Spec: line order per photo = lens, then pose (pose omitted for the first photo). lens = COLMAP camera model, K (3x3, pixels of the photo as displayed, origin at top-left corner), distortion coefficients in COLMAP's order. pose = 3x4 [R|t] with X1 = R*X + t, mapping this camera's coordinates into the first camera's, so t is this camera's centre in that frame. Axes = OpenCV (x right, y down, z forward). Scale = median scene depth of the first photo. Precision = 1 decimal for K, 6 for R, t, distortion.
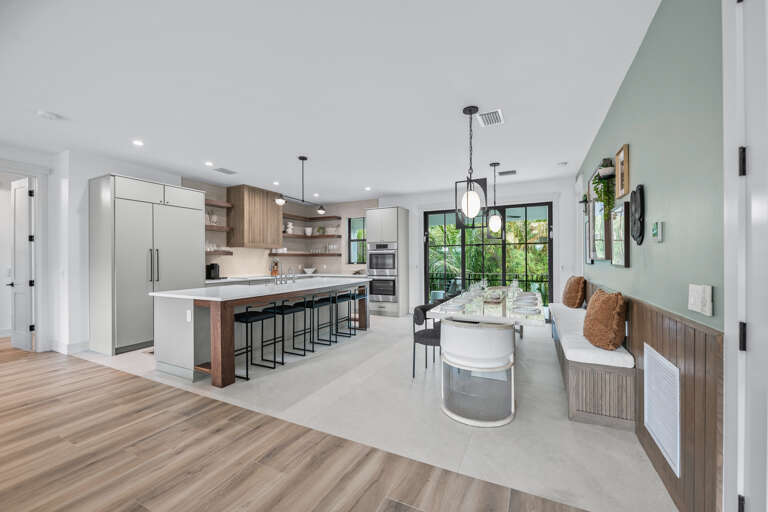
lens RADIAL K [[304.7, 0, 385.9], [0, 304.7, 260.1], [0, 0, 1]] dist [-0.000734, -0.000289]
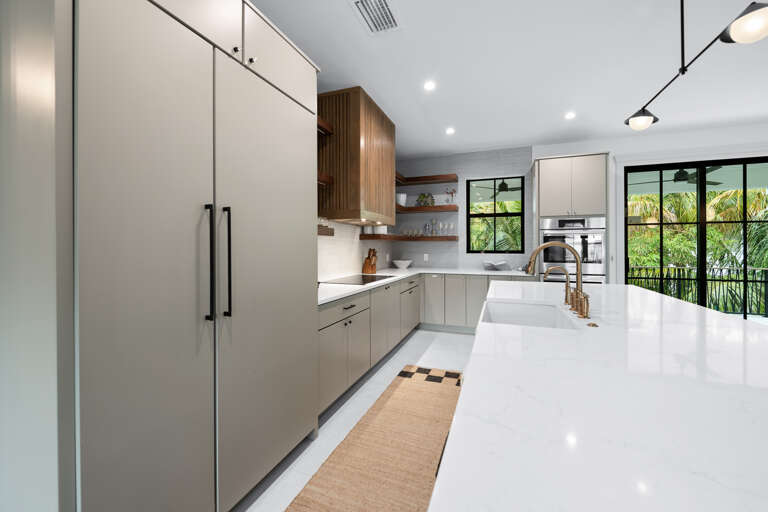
lens RADIAL K [[306.2, 0, 384.0], [0, 306.2, 246.5], [0, 0, 1]] dist [0.000081, -0.000055]
pose [[0.995493, 0.003461, 0.094774, -0.406643], [-0.003257, 0.999992, -0.002302, 0.001285], [-0.094781, 0.001983, 0.995496, 0.448432]]
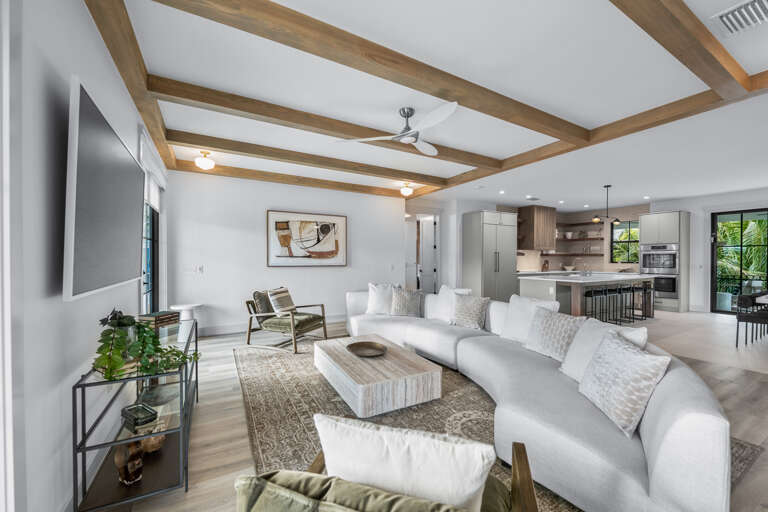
lens RADIAL K [[304.7, 0, 385.9], [0, 304.7, 260.1], [0, 0, 1]] dist [-0.000734, -0.000289]
pose [[0.828928, 0.009119, -0.559281, -0.210542], [-0.007445, 0.999958, 0.005270, 0.002301], [0.559306, -0.000205, 0.828961, -0.464068]]
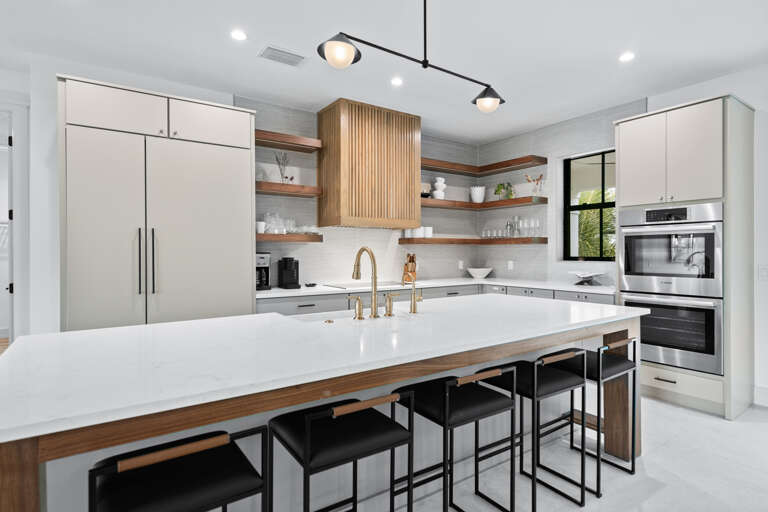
lens RADIAL K [[411.8, 0, 386.6], [0, 411.8, 253.1], [0, 0, 1]] dist [0.003473, 0.000586]
pose [[0.873625, 0.004038, -0.486582, -0.063524], [-0.002469, 0.999989, 0.003865, 0.000162], [0.486593, -0.002175, 0.873626, 0.389007]]
